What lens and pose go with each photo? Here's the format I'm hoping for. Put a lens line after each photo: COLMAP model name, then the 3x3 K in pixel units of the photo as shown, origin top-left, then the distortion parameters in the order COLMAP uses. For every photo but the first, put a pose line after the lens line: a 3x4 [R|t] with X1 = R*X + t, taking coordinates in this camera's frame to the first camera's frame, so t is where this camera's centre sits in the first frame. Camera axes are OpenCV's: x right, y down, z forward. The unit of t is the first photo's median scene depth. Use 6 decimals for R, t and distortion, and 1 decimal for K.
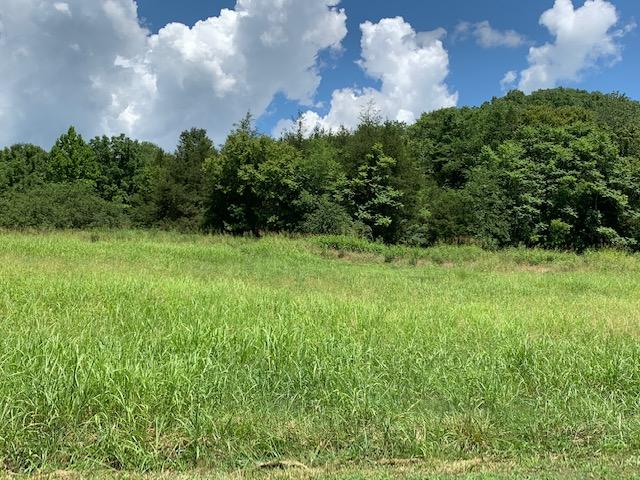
lens RADIAL K [[636.2, 0, 316.9], [0, 636.2, 233.3], [0, 0, 1]] dist [0.126096, -0.301246]
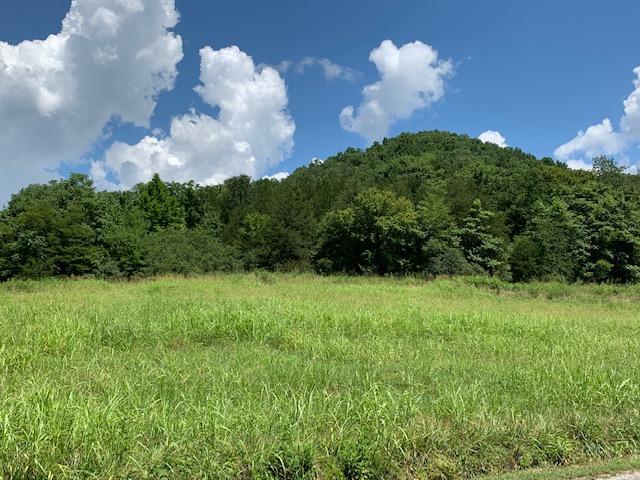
lens RADIAL K [[643.8, 0, 313.4], [0, 643.8, 236.9], [0, 0, 1]] dist [0.113417, -0.272442]
pose [[0.972708, -0.002240, 0.232023, -0.494165], [0.011283, 0.999227, -0.037654, -0.024959], [-0.231760, 0.039245, 0.971981, -0.135969]]
